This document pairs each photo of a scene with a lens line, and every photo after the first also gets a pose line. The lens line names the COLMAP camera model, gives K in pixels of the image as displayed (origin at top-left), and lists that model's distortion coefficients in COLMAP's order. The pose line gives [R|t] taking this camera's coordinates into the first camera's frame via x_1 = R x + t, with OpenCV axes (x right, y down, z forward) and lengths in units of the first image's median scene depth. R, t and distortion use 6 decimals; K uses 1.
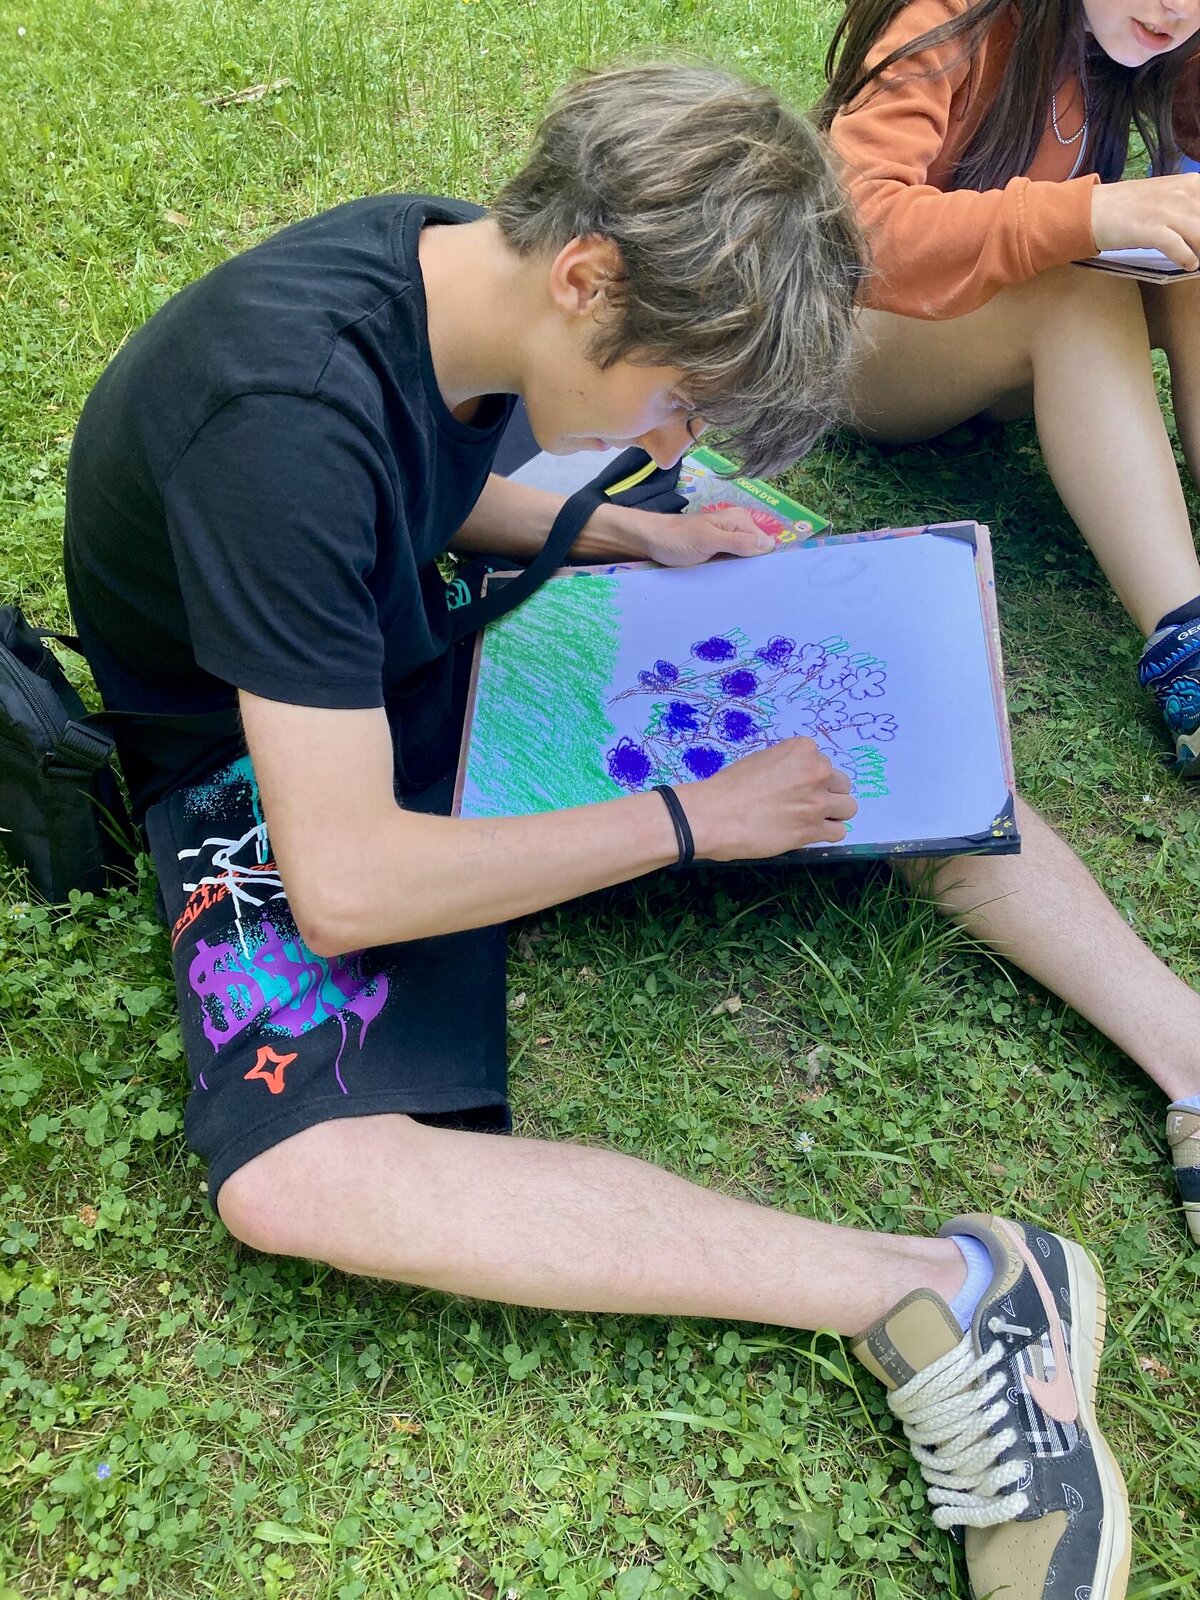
lens RADIAL K [[1306.3, 0, 610.5], [0, 1306.3, 792.9], [0, 0, 1]] dist [0.019211, -0.025270]
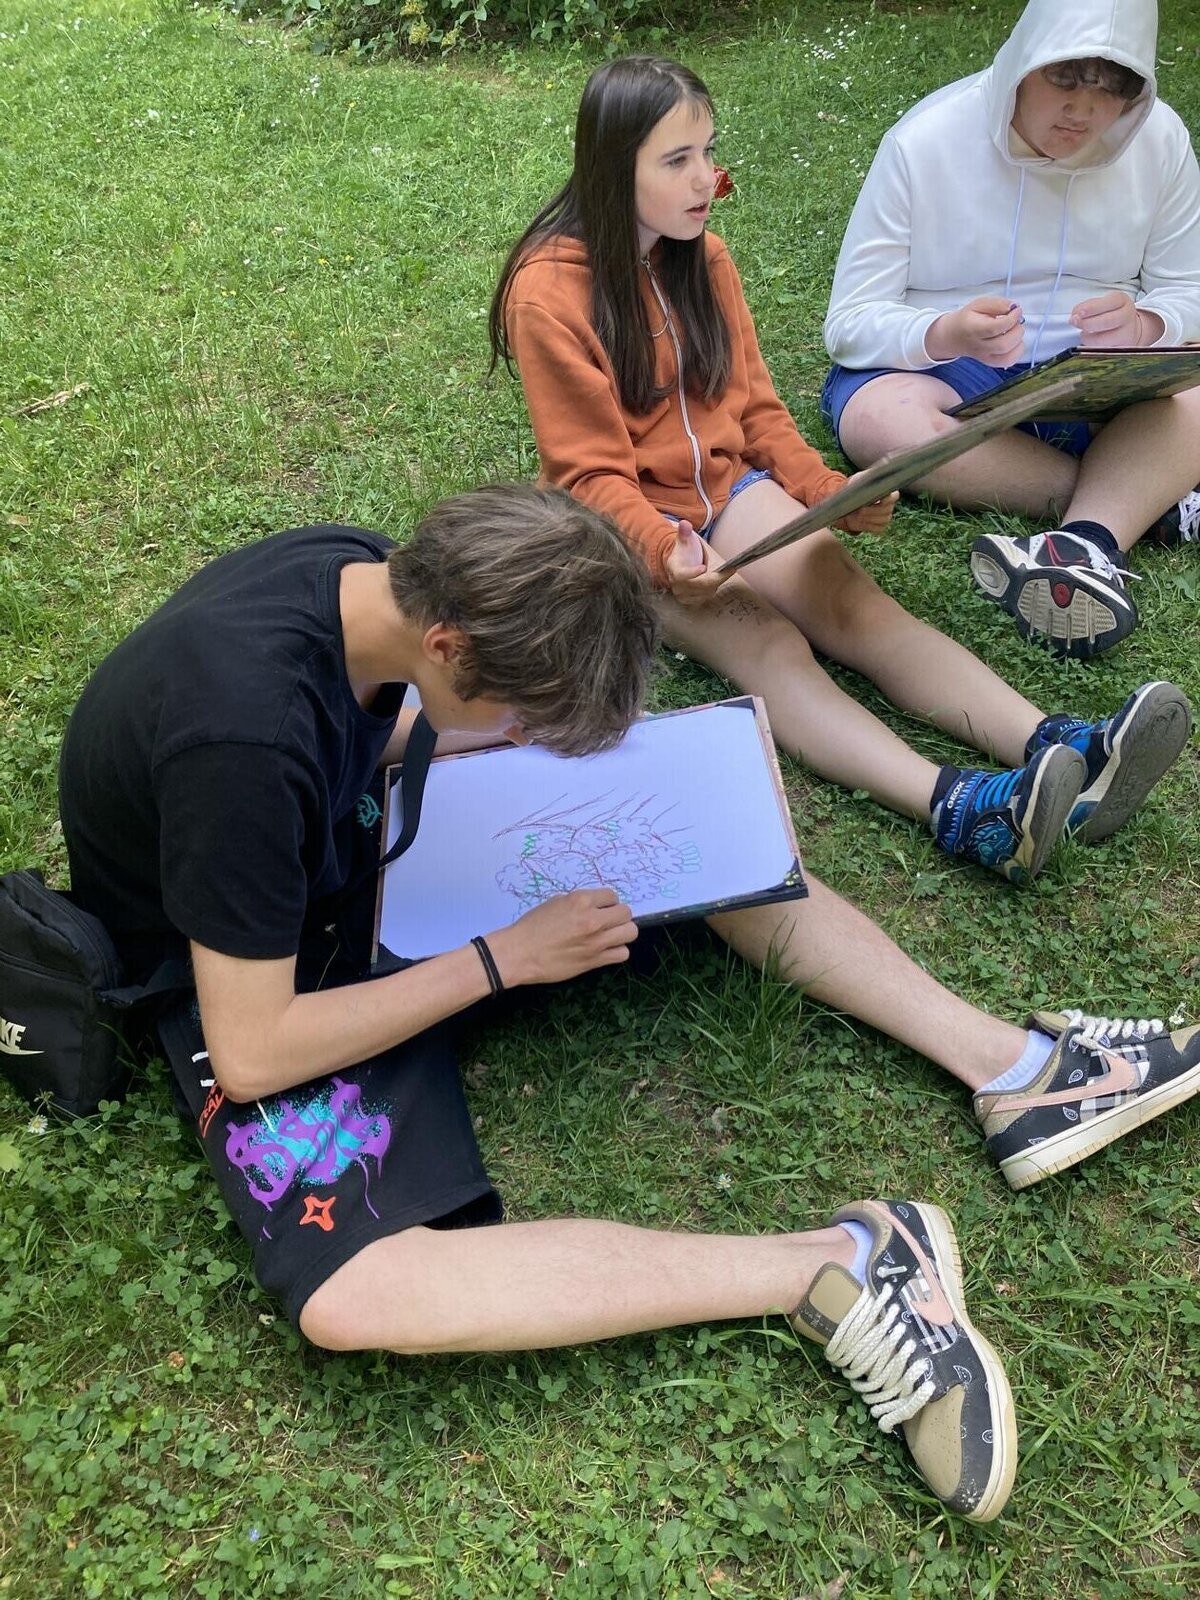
lens RADIAL K [[1306.3, 0, 597.2], [0, 1306.3, 792.3], [0, 0, 1]] dist [0.019211, -0.025270]
pose [[0.974346, -0.161217, 0.157031, -0.112479], [0.178793, 0.978265, -0.105030, 0.003165], [-0.136685, 0.130412, 0.981993, -0.299562]]
